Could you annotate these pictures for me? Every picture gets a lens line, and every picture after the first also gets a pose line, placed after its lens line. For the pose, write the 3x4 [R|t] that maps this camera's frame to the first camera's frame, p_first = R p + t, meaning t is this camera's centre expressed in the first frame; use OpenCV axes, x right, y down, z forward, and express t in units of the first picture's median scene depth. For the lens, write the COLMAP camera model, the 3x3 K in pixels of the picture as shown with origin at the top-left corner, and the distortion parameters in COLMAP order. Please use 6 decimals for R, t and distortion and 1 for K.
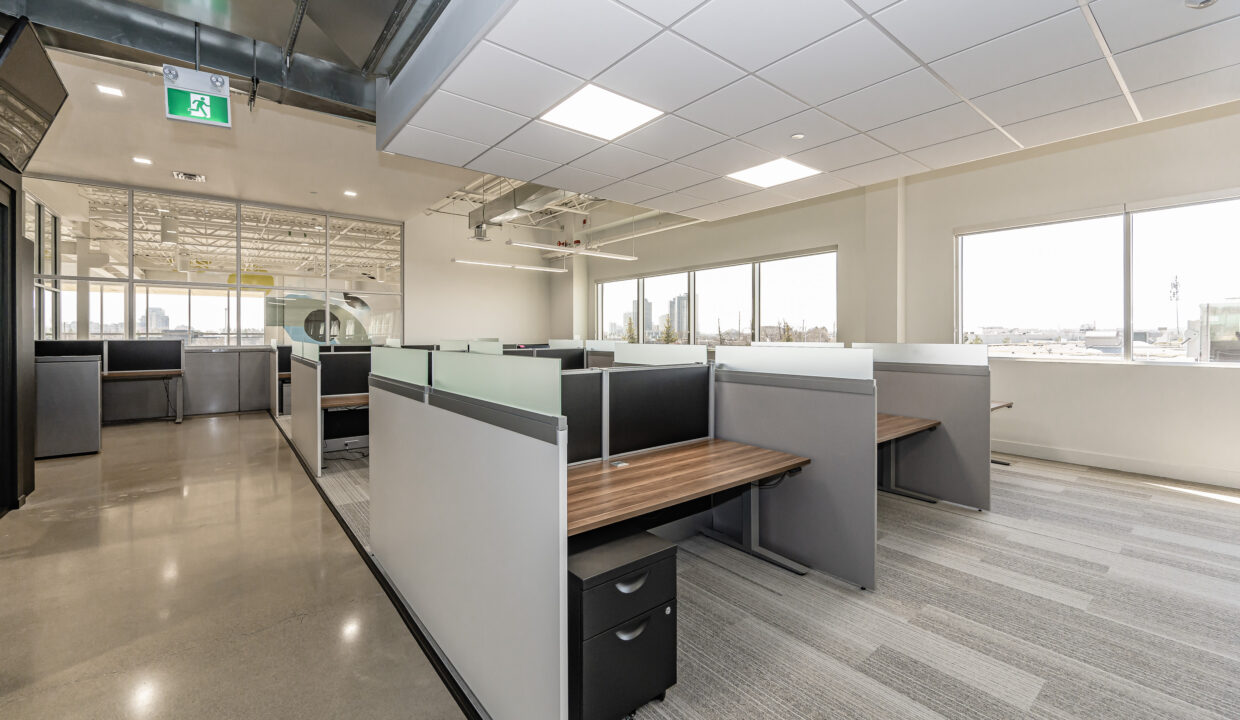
lens RADIAL K [[498.7, 0, 615.7], [0, 498.7, 344.2], [0, 0, 1]] dist [0.063581, -0.000020]
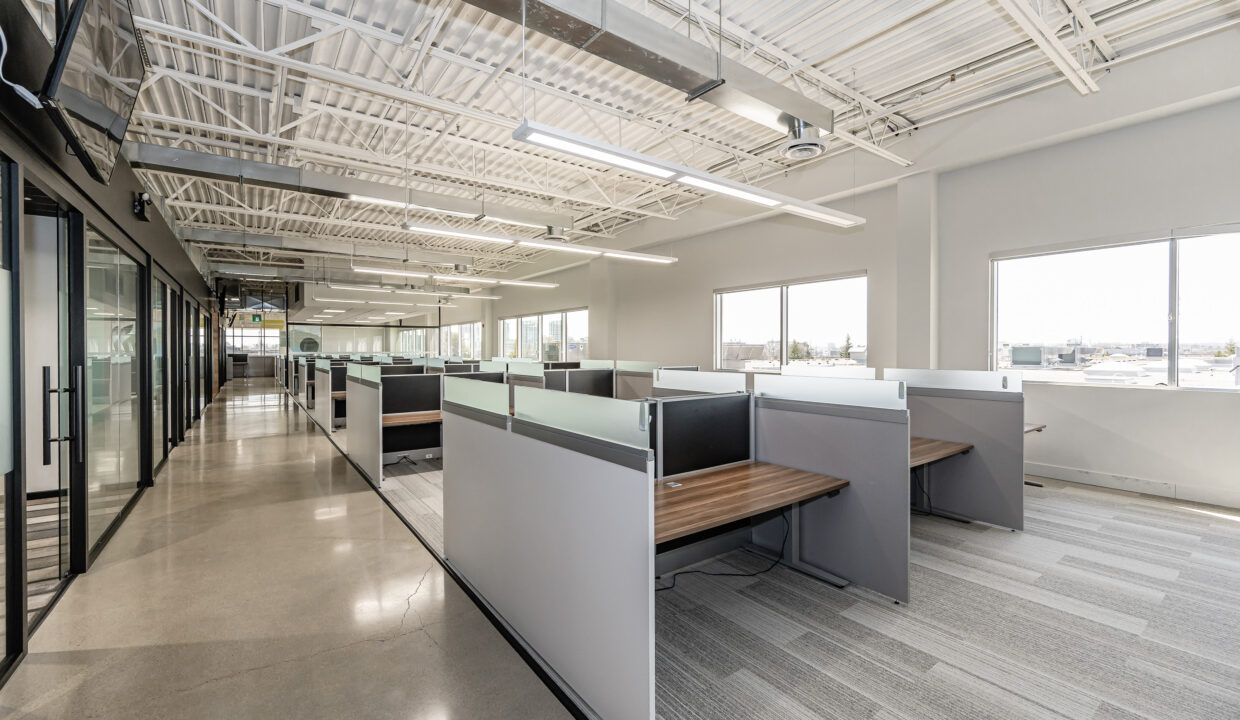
lens RADIAL K [[504.3, 0, 580.3], [0, 504.3, 366.0], [0, 0, 1]] dist [0.000320, 0.018169]
pose [[0.995627, -0.000908, -0.093414, -0.066983], [0.002479, 0.999857, 0.016708, -0.033697], [0.093385, -0.016867, 0.995487, -0.104034]]
